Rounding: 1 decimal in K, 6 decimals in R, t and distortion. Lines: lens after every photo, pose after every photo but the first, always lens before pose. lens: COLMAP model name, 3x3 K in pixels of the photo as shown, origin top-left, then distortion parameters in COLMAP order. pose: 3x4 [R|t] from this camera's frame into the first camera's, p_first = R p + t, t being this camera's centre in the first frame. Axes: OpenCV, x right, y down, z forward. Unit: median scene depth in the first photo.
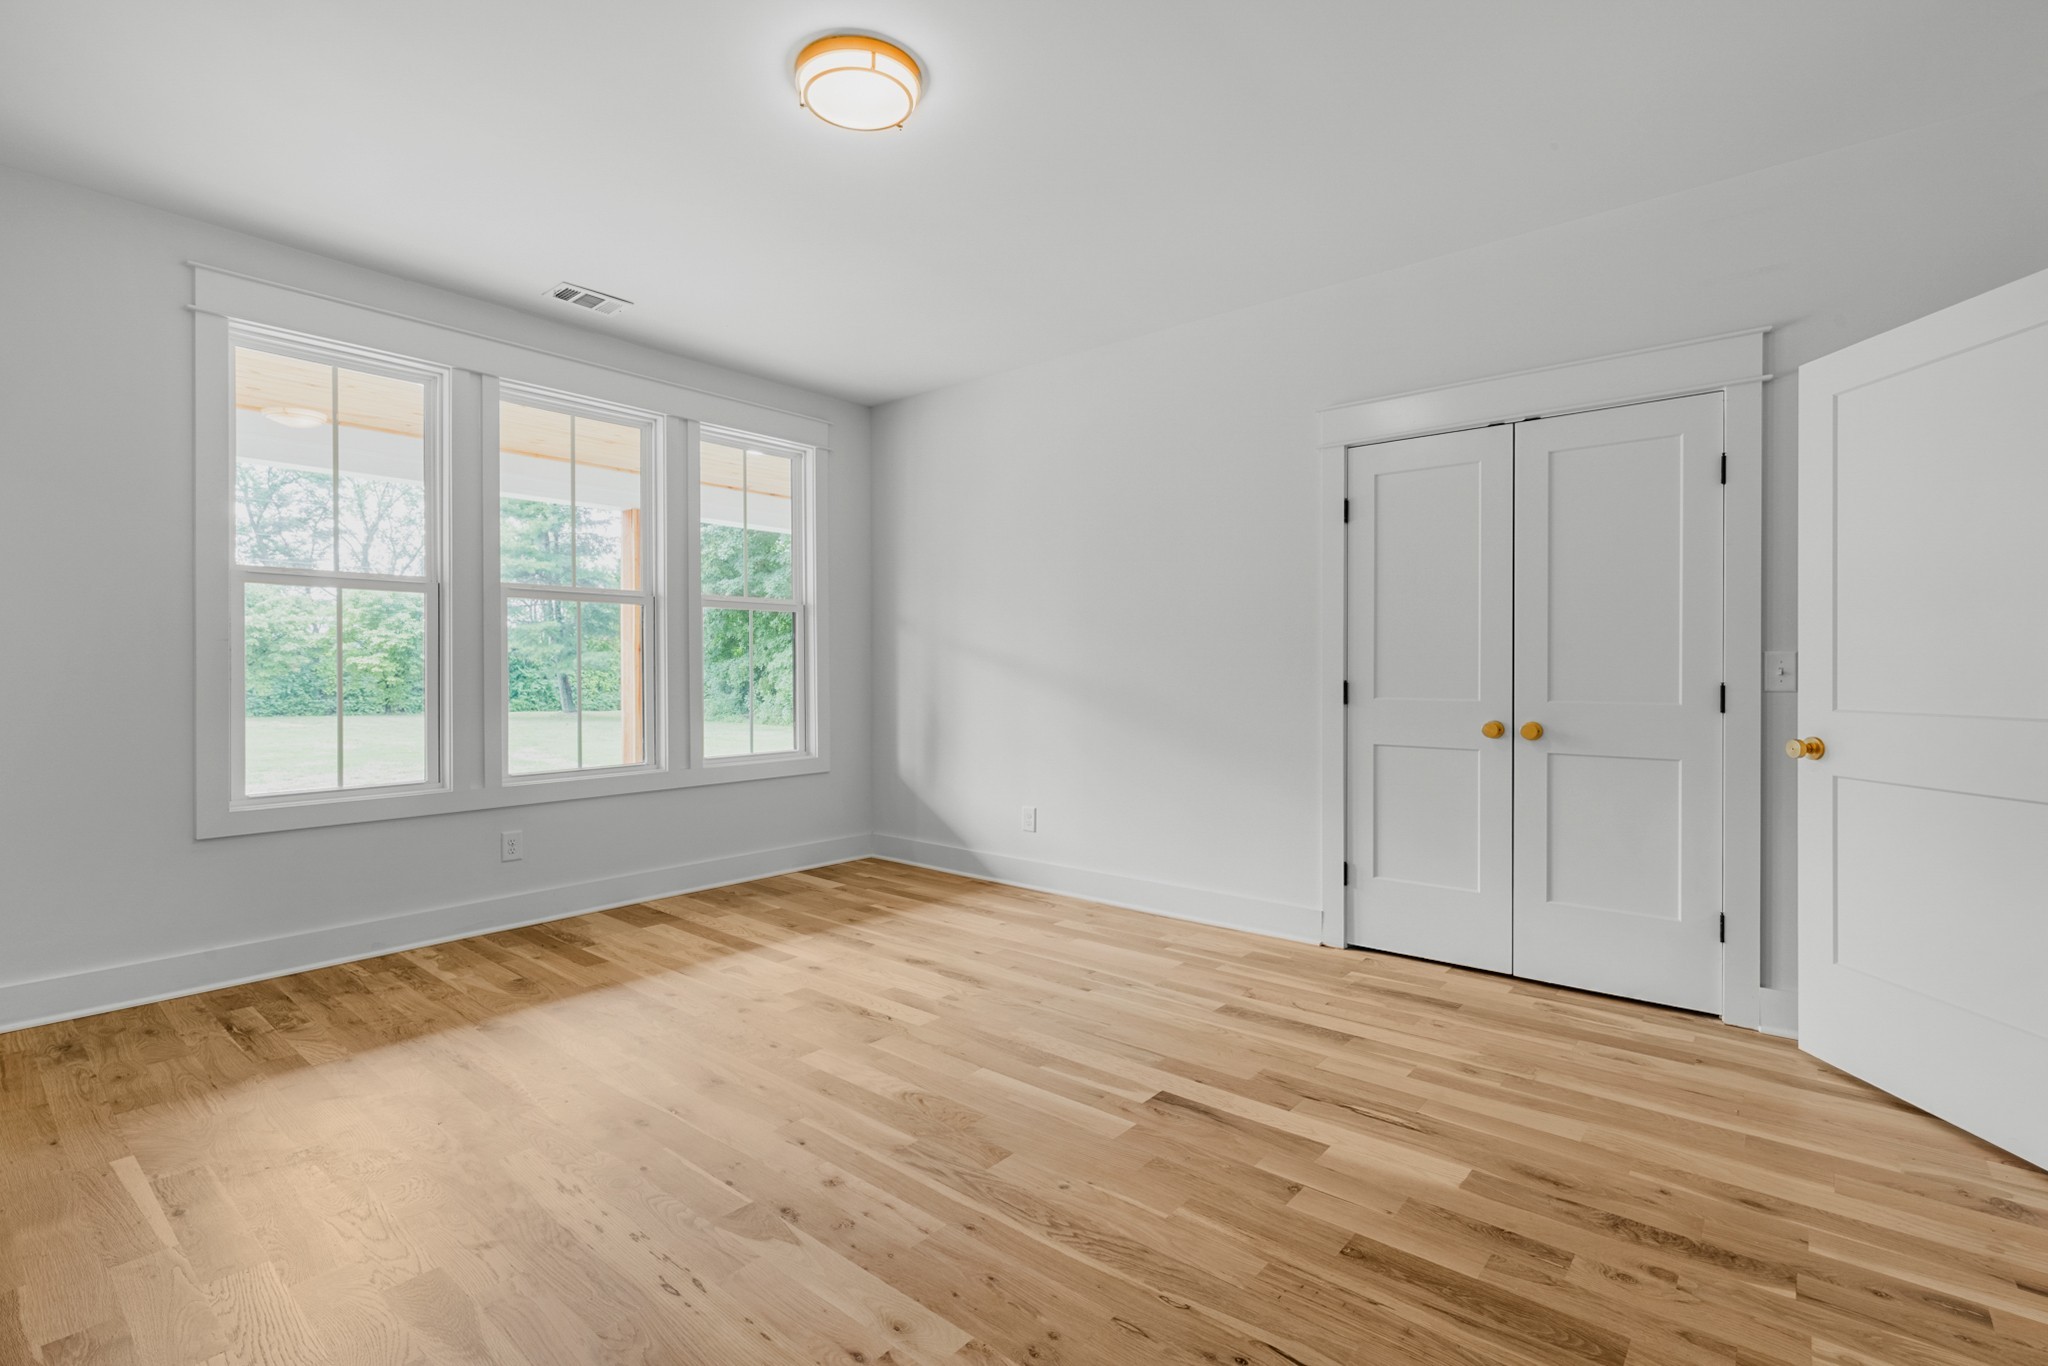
lens RADIAL K [[949.8, 0, 1016.8], [0, 949.8, 674.6], [0, 0, 1]] dist [-0.006344, 0.001298]
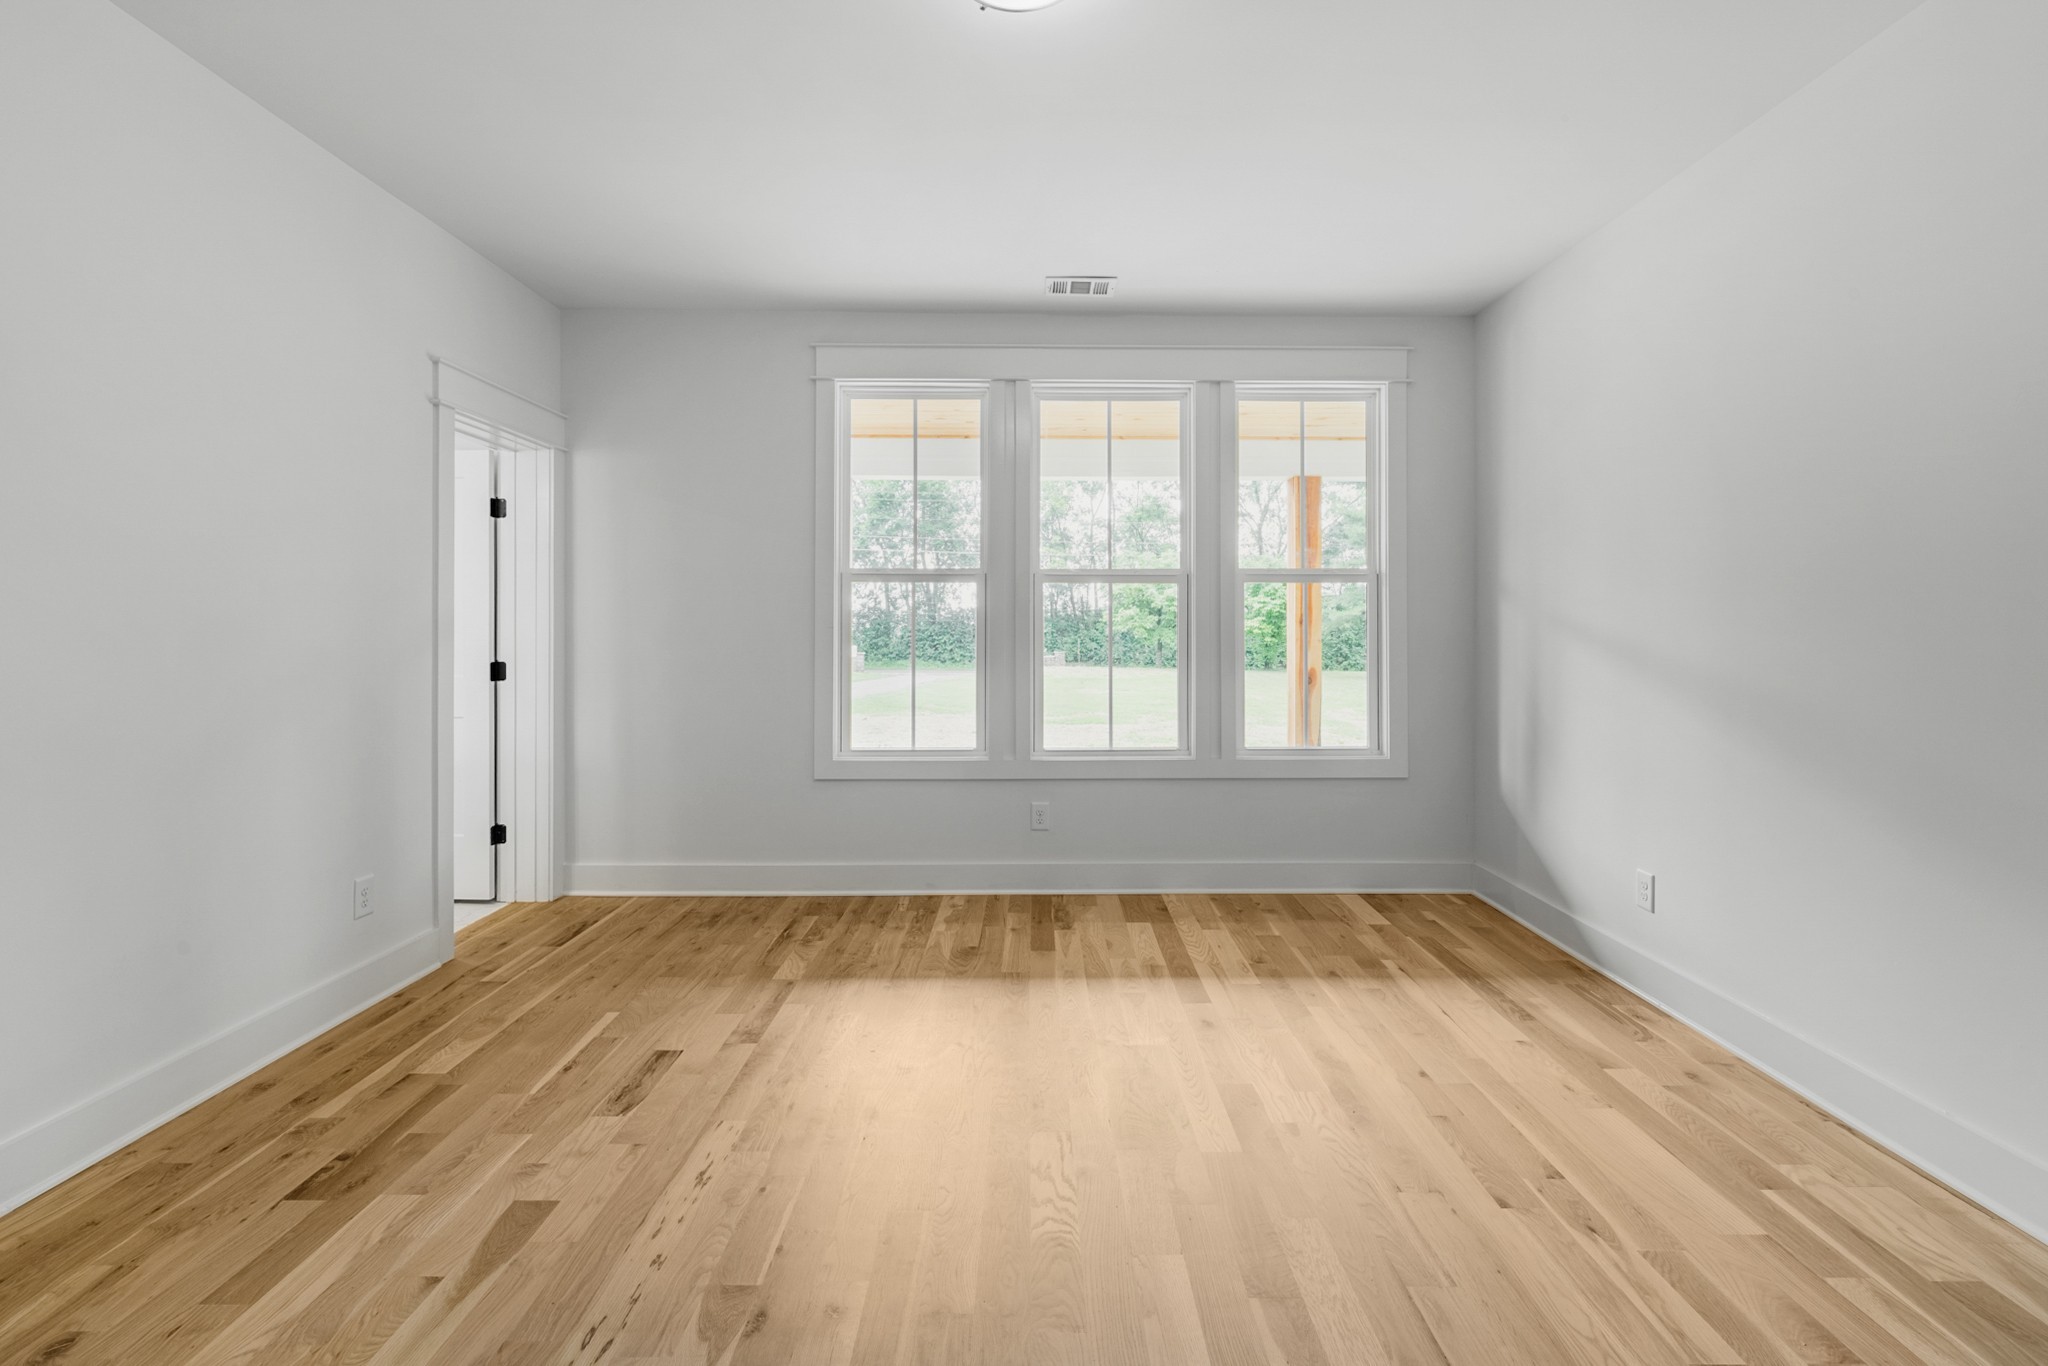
lens RADIAL K [[949.8, 0, 1028.1], [0, 949.8, 620.1], [0, 0, 1]] dist [-0.006344, 0.001298]
pose [[0.647186, -0.006422, -0.762305, 0.286666], [-0.005136, 0.999905, -0.012784, -0.027350], [0.762315, 0.012188, 0.647091, 0.312622]]
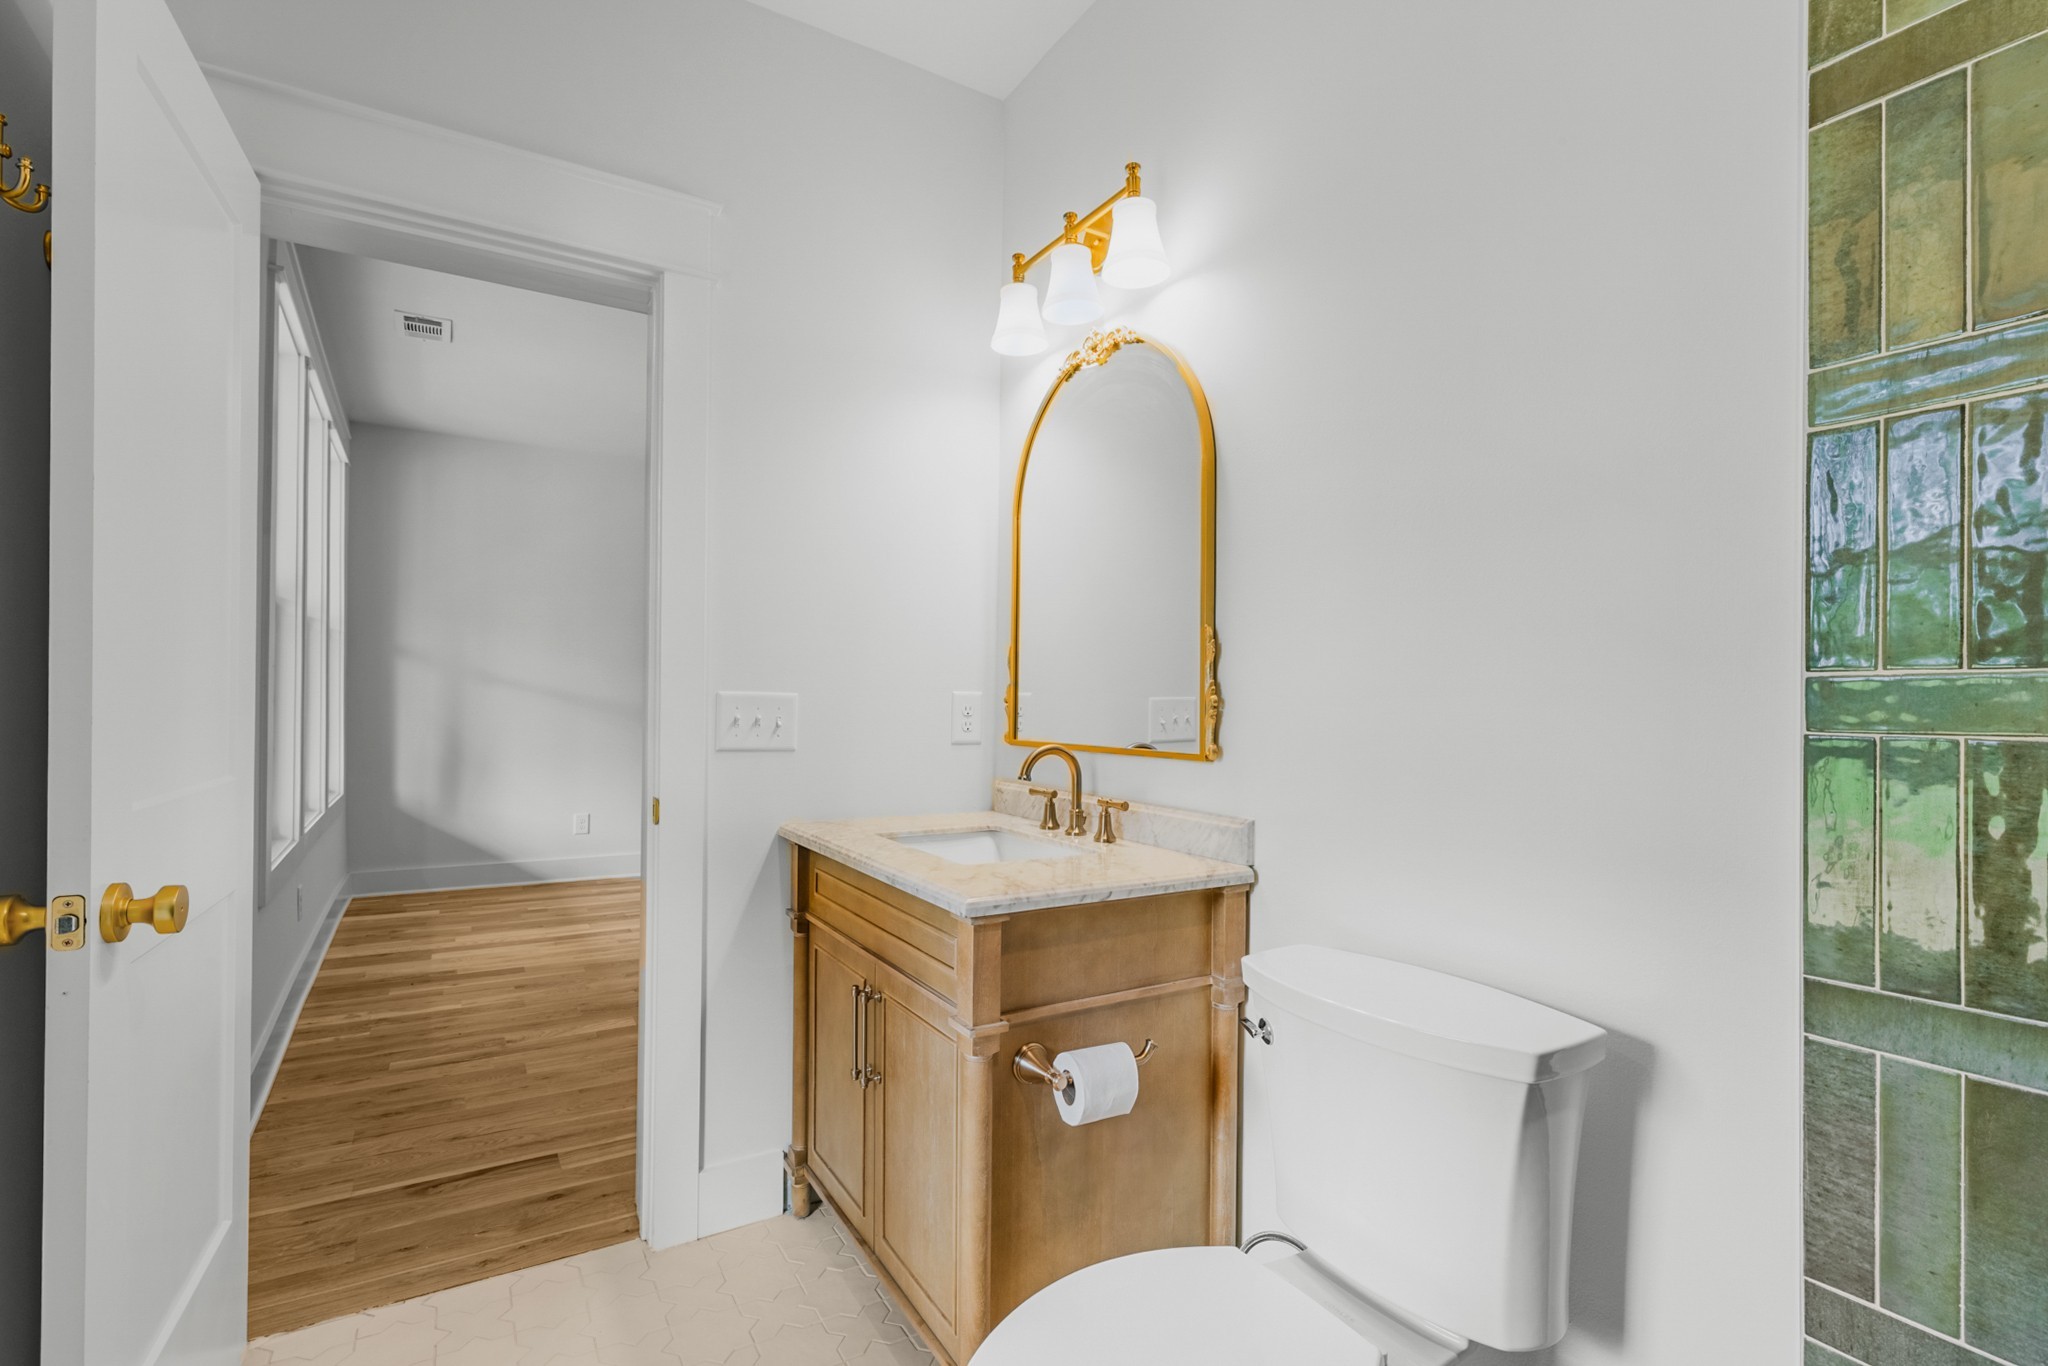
lens RADIAL K [[949.8, 0, 1031.5], [0, 949.8, 690.8], [0, 0, 1]] dist [-0.006344, 0.001298]
pose [[0.330871, 0.008202, 0.943641, -1.159016], [-0.000011, 0.999962, -0.008688, -0.008327], [-0.943676, 0.002864, 0.330858, 0.067109]]
